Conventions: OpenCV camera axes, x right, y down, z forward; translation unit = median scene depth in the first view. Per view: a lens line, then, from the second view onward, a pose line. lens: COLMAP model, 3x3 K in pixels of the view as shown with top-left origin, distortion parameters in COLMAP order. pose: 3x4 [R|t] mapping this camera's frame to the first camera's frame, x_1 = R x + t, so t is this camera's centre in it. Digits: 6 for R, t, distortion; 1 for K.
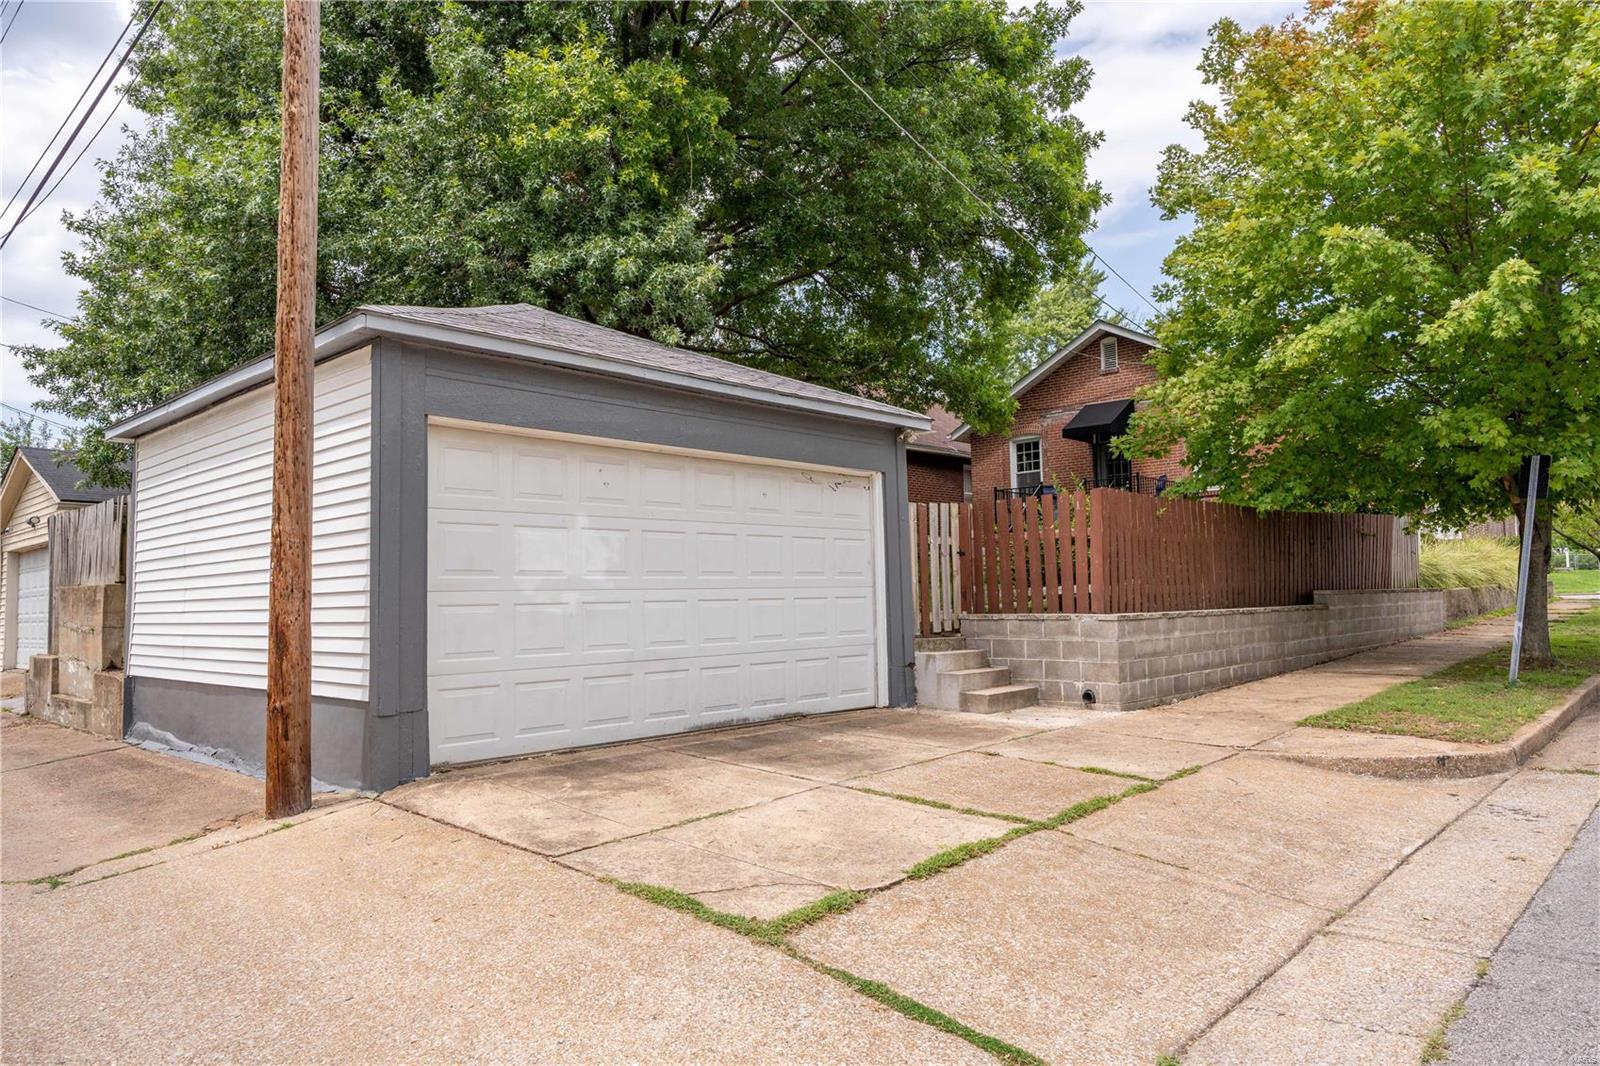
lens RADIAL K [[1019.9, 0, 793.0], [0, 1019.9, 536.9], [0, 0, 1]] dist [0.005993, 0.000892]
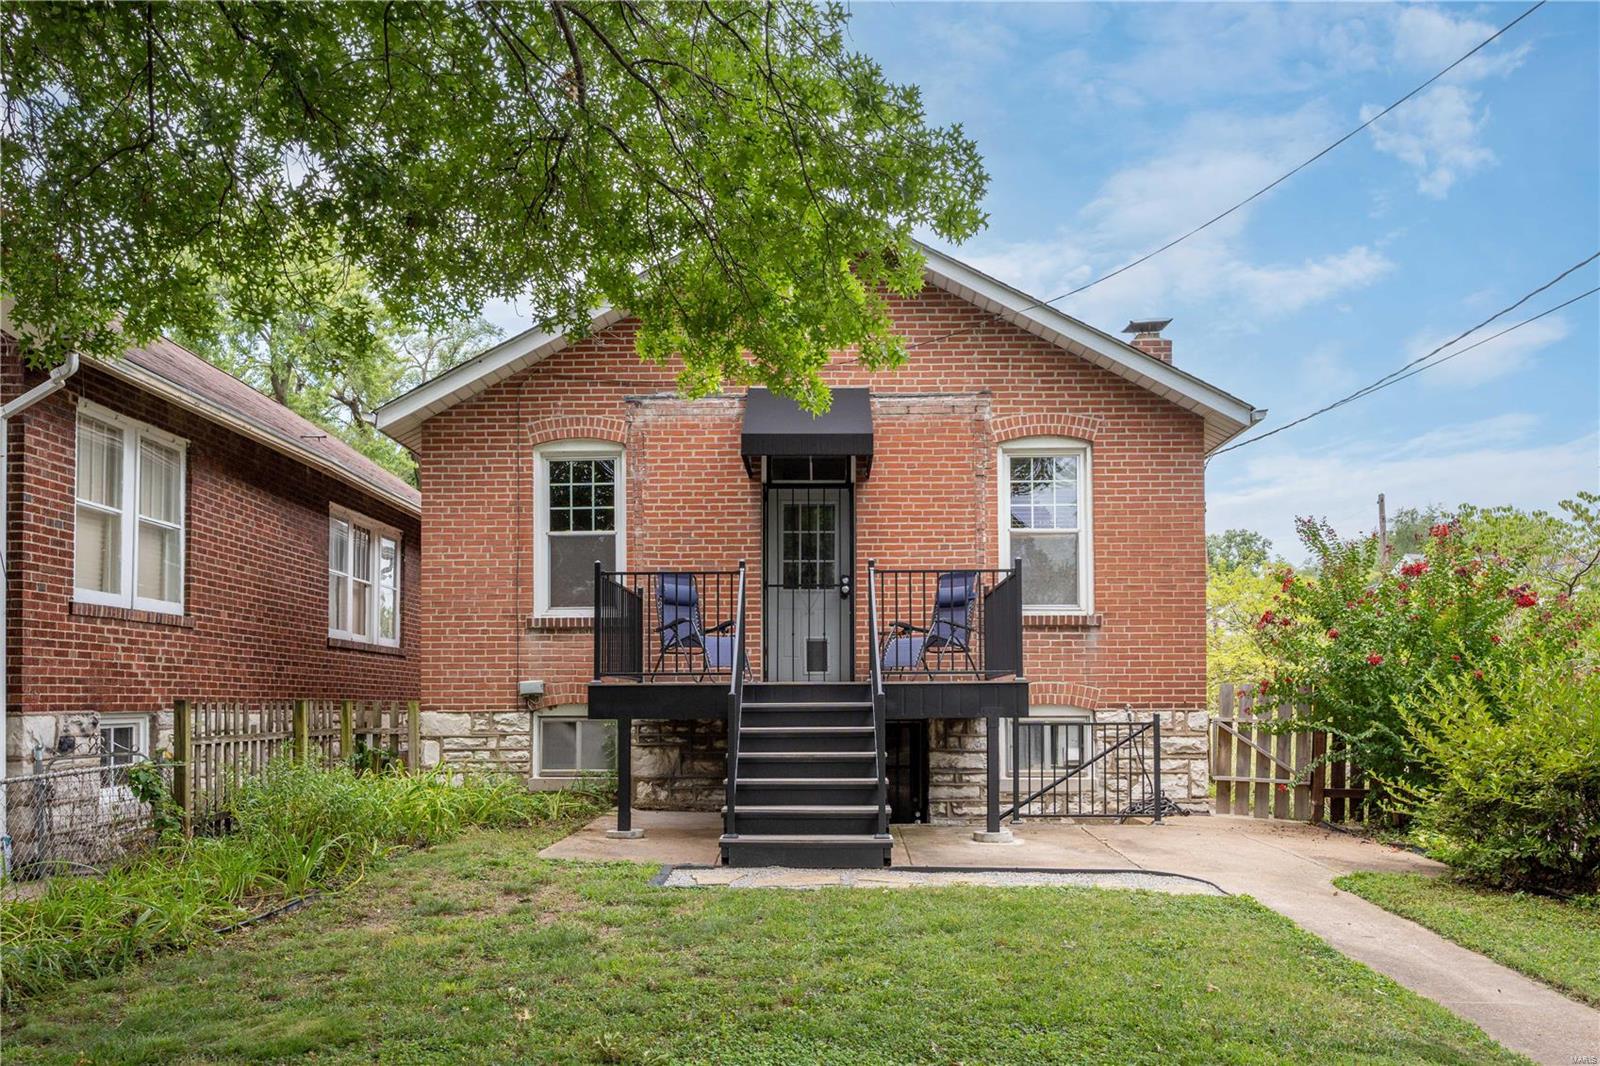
lens RADIAL K [[1288.7, 0, 799.9], [0, 1288.7, 661.3], [0, 0, 1]] dist [0.005729, 0.002461]
pose [[0.743334, 0.039944, 0.667727, -0.125507], [-0.051566, 0.998667, -0.002337, -0.043215], [-0.666930, -0.032695, 0.744403, 1.513995]]
